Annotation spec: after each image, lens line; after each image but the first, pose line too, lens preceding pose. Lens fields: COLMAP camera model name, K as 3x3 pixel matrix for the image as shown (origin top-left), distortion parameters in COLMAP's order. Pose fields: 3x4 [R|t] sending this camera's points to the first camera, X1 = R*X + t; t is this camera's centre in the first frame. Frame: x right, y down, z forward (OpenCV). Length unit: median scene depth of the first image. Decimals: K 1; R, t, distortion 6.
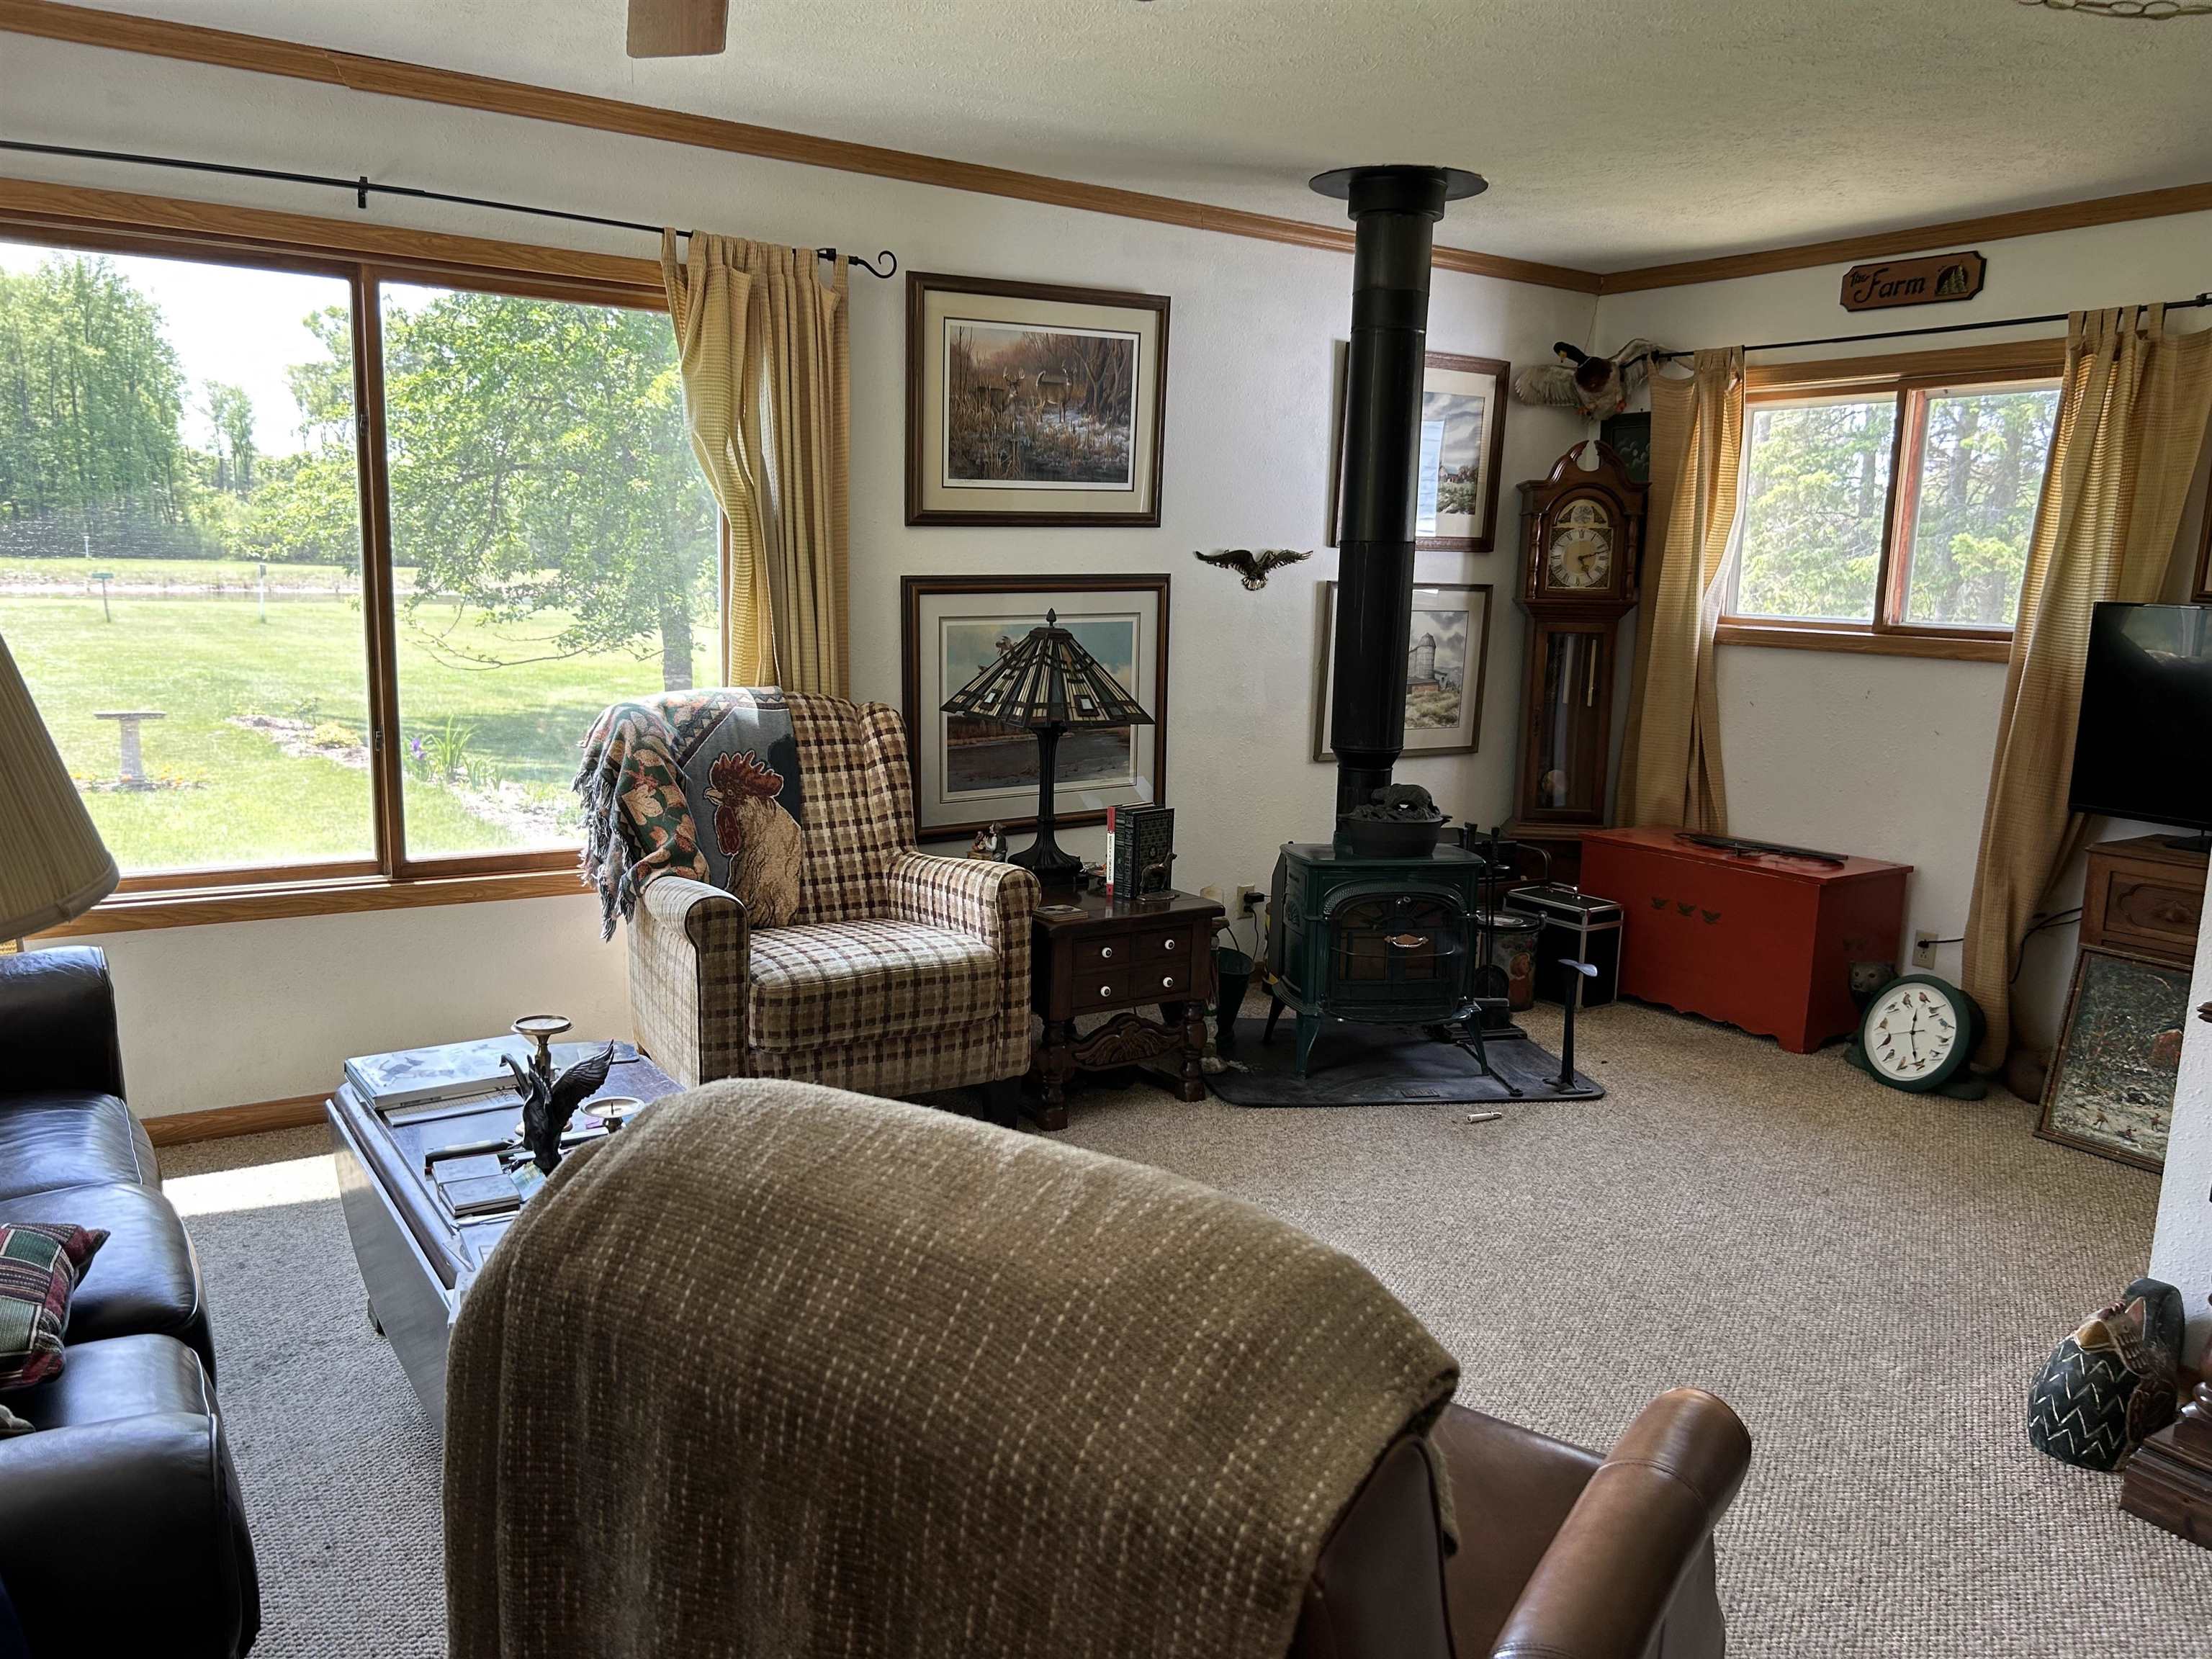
lens RADIAL K [[1632.7, 0, 1113.4], [0, 1632.7, 850.4], [0, 0, 1]] dist [-0.004369, -0.037943]
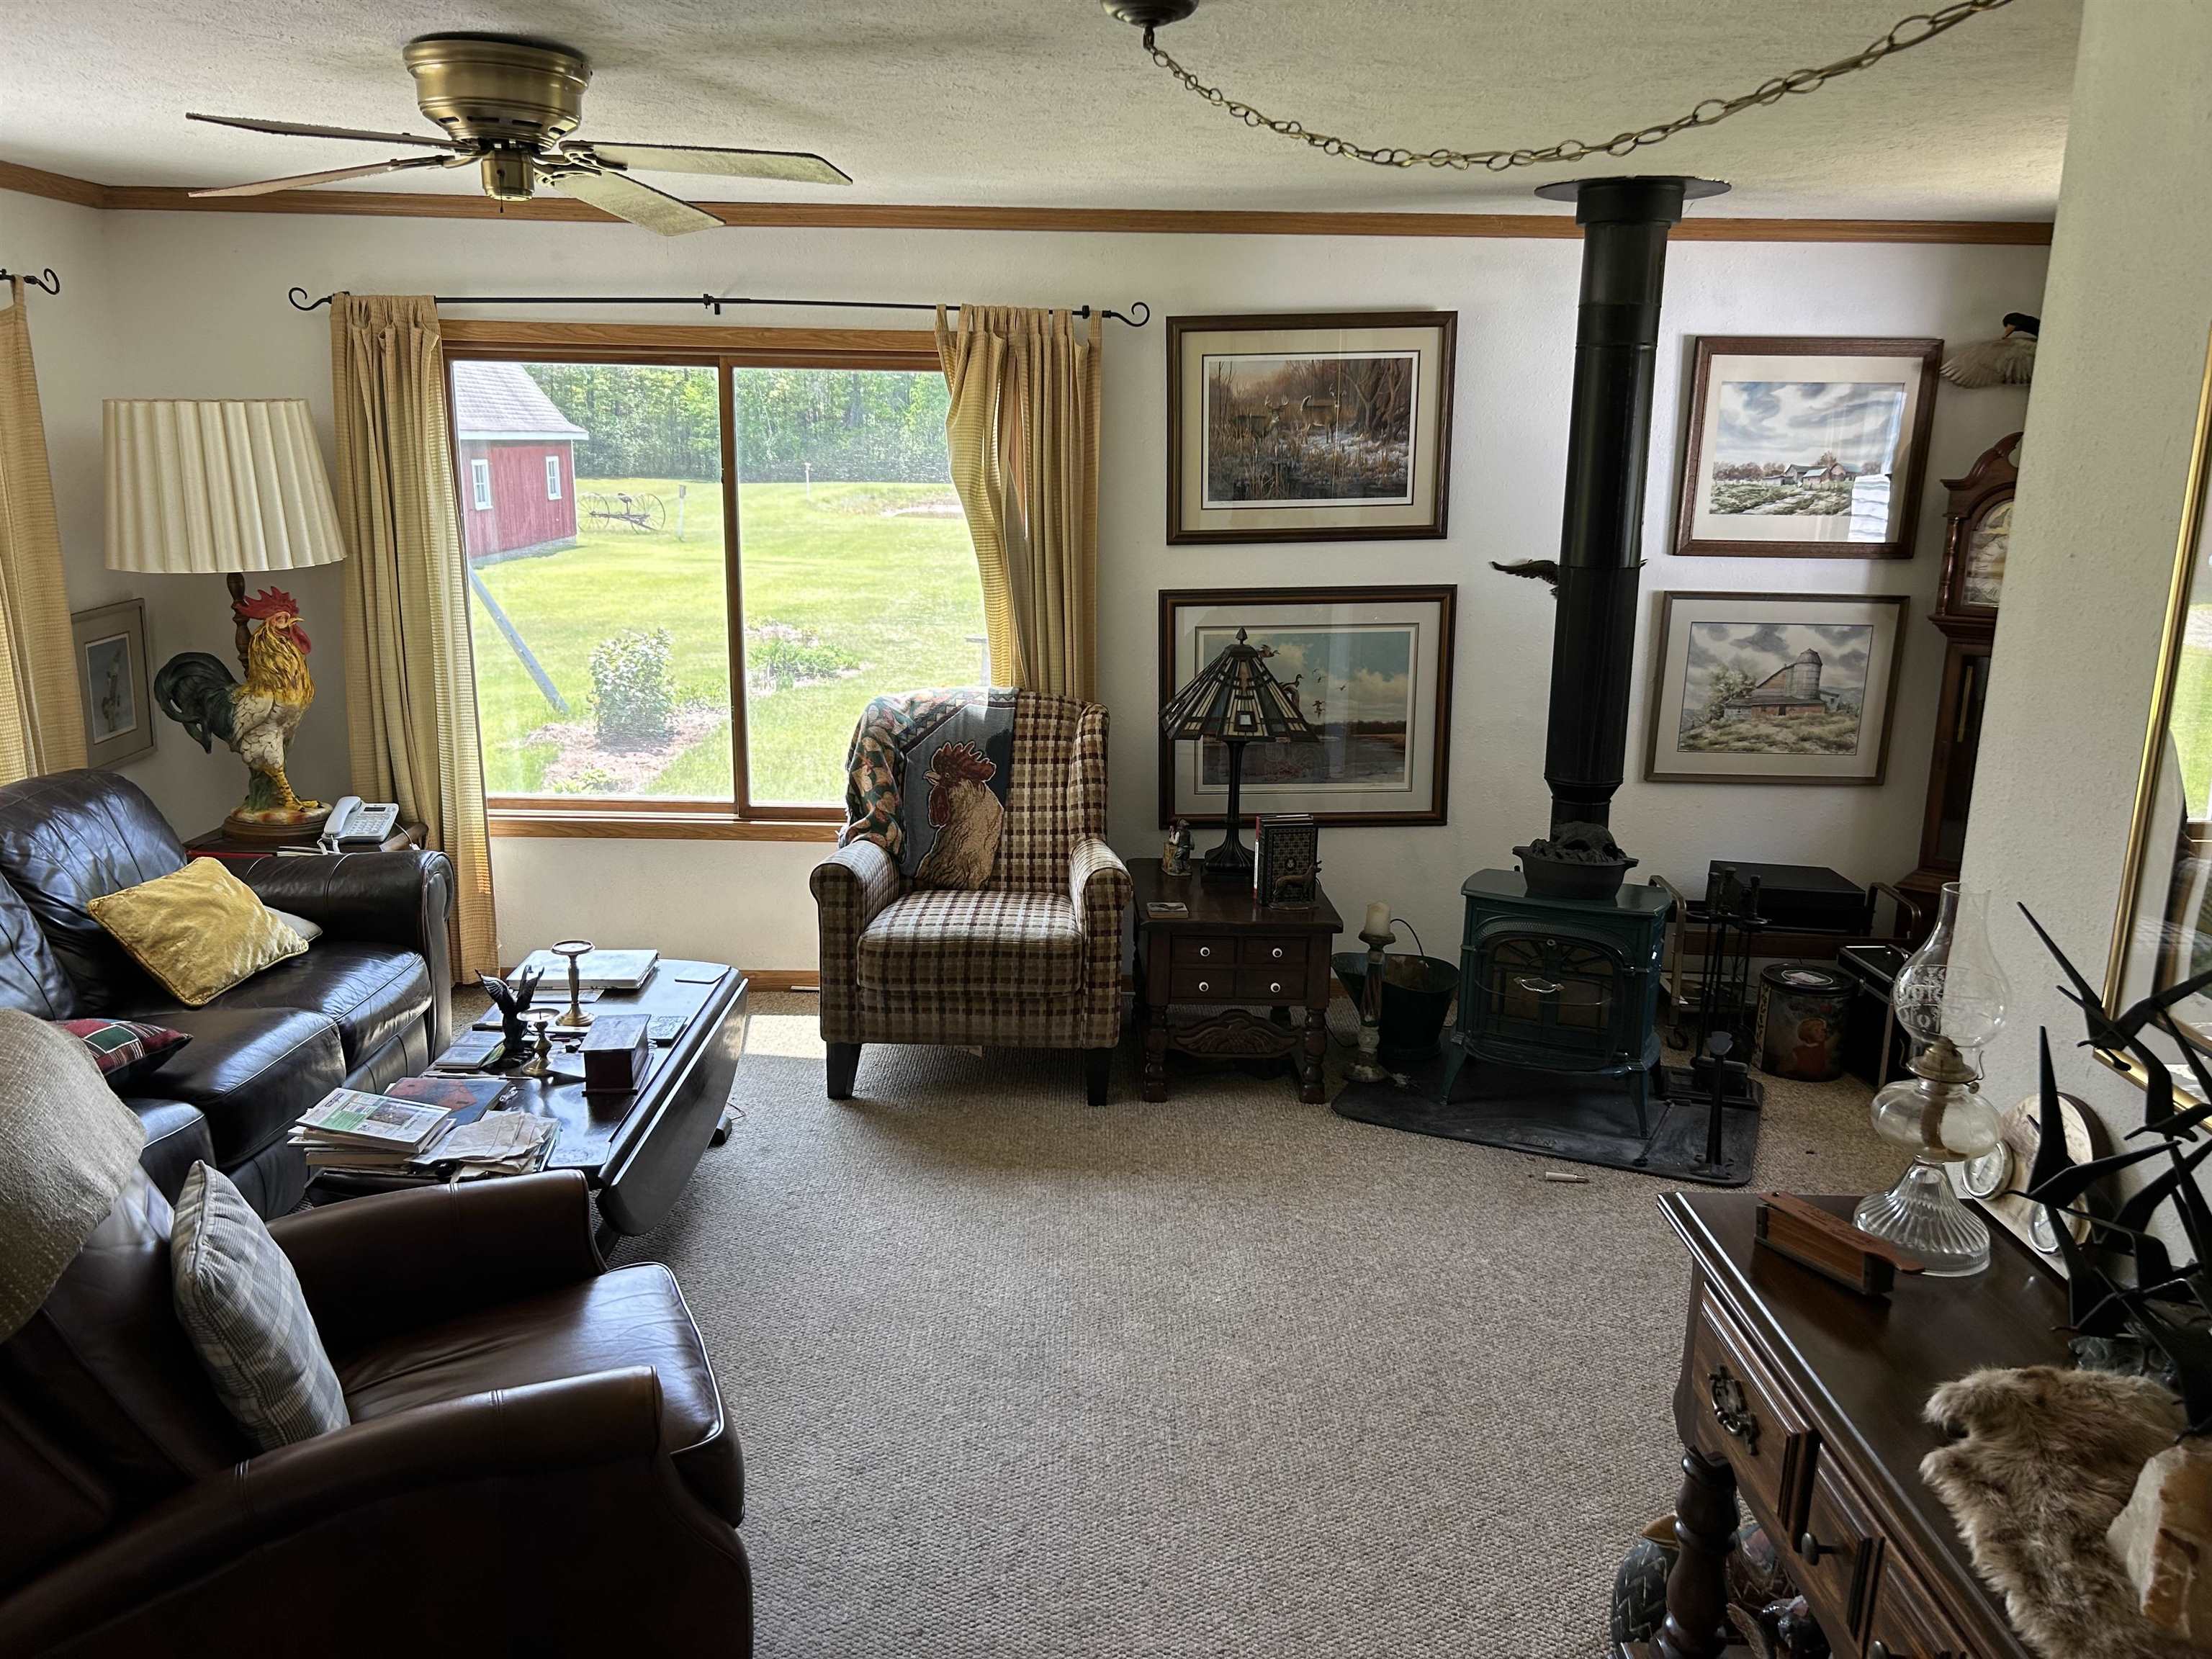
lens RADIAL K [[1632.7, 0, 1092.6], [0, 1632.7, 832.0], [0, 0, 1]] dist [-0.004369, -0.037943]
pose [[0.830022, 0.107434, -0.547285, 0.475889], [-0.086214, 0.994192, 0.064409, -0.073601], [0.551027, -0.006277, 0.834464, 0.043325]]
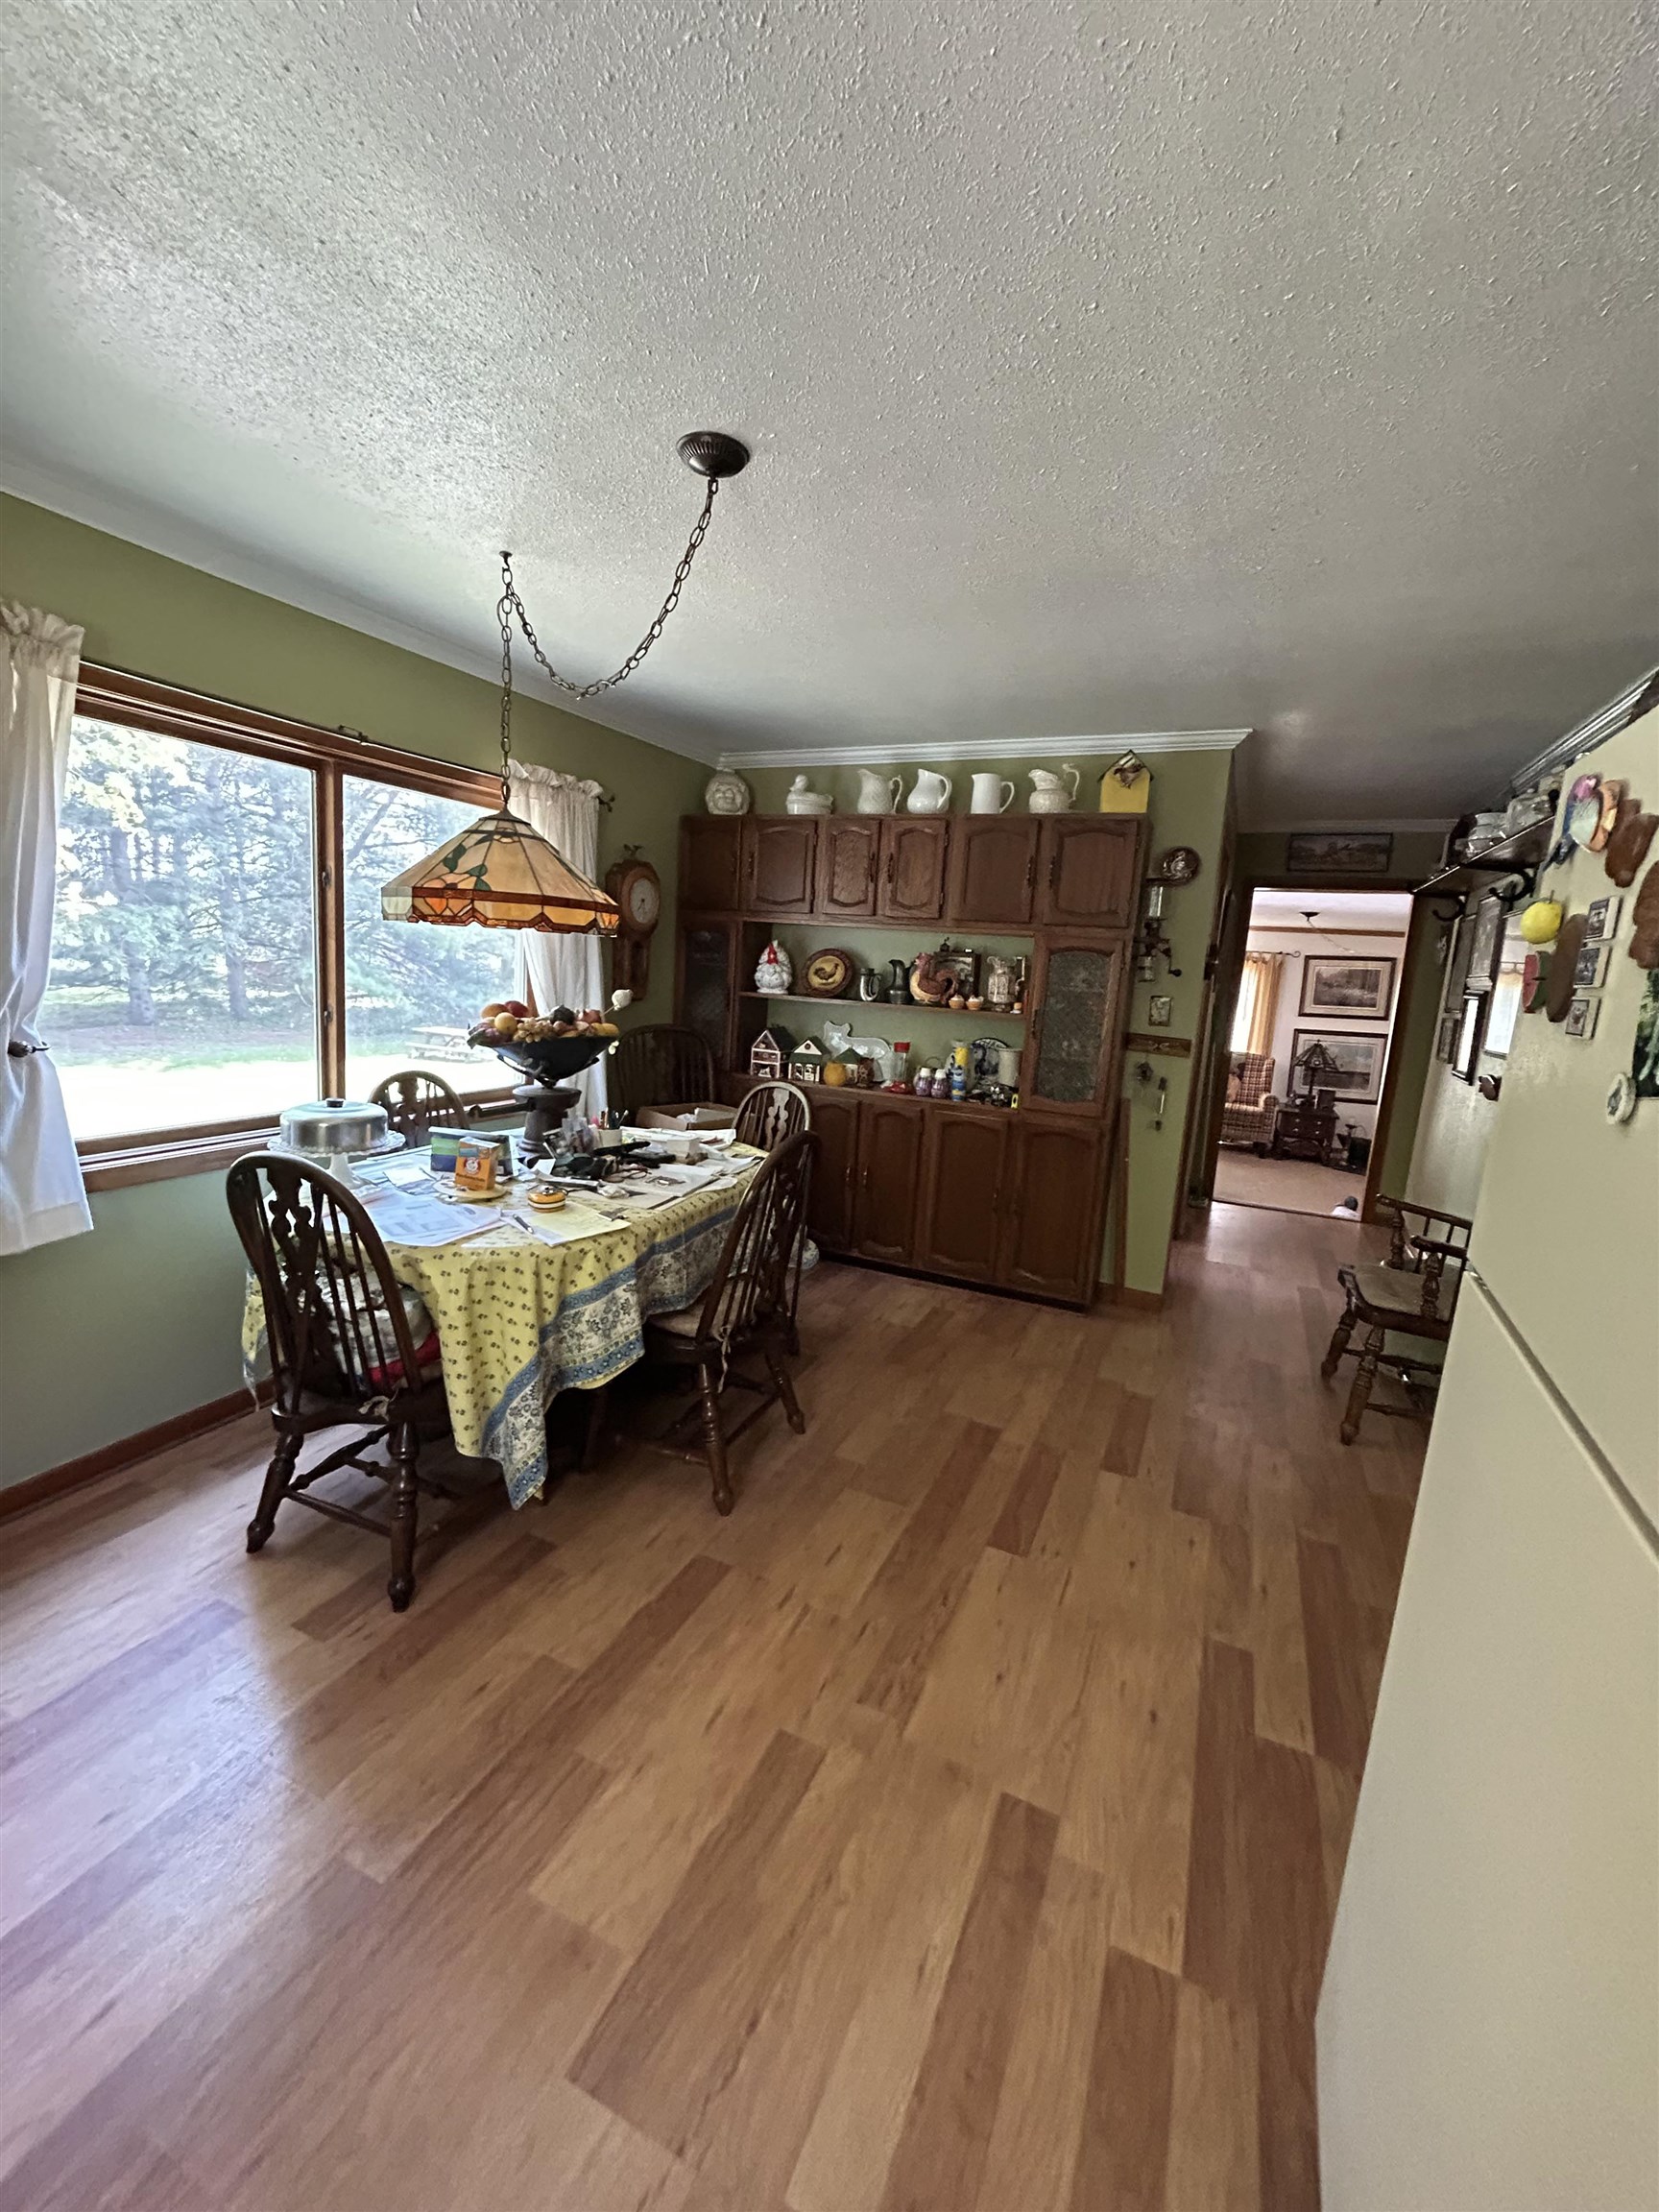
lens RADIAL K [[891.9, 0, 826.9], [0, 891.9, 1098.0], [0, 0, 1]] dist [-0.003721, -0.000175]
pose [[0.520124, 0.133639, -0.843571, 1.178178], [-0.200163, 0.979249, 0.031718, 0.163774], [0.830305, 0.152355, 0.536080, -1.133318]]
